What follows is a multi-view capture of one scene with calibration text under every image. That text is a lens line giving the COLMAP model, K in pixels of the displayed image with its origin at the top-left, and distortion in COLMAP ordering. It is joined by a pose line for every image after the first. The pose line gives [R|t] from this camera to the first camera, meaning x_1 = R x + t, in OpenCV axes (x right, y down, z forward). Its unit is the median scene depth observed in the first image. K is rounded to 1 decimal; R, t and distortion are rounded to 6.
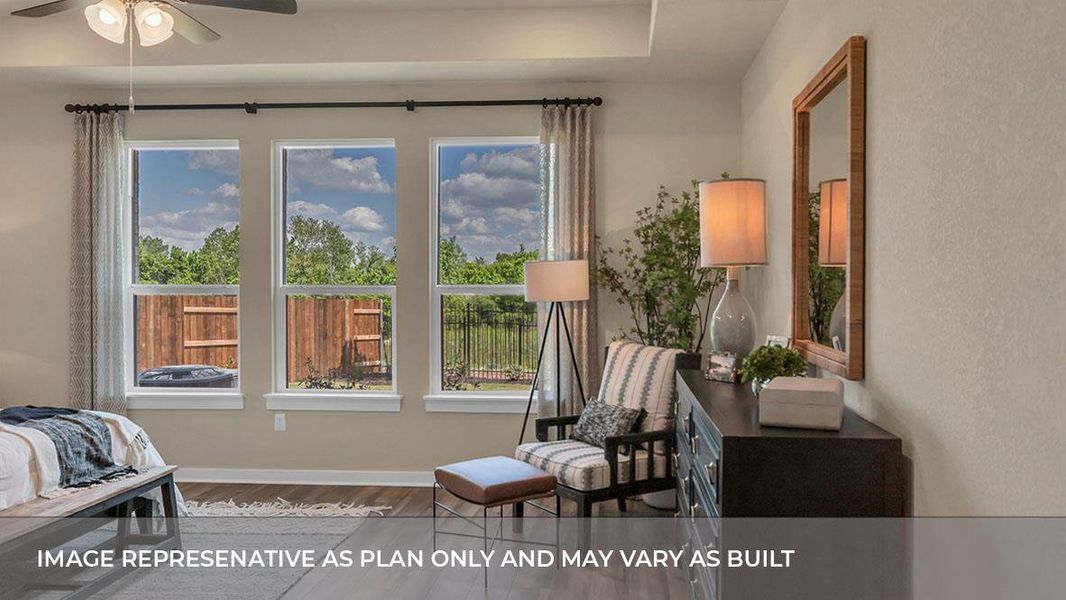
lens RADIAL K [[796.6, 0, 569.3], [0, 796.6, 290.2], [0, 0, 1]] dist [-0.000775, -0.000796]
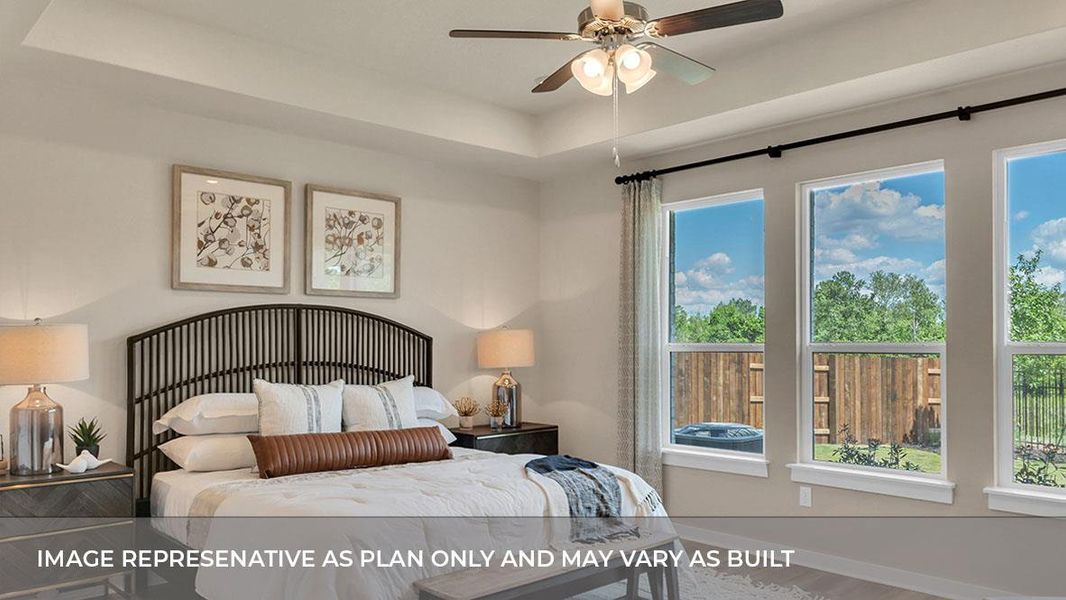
lens RADIAL K [[779.4, 0, 533.3], [0, 779.4, 336.9], [0, 0, 1]] dist [-0.002823, -0.000518]
pose [[0.732677, -0.005619, -0.680553, 0.008633], [-0.003142, 0.999927, -0.011639, -0.002376], [0.680569, 0.010666, 0.732606, 0.146026]]
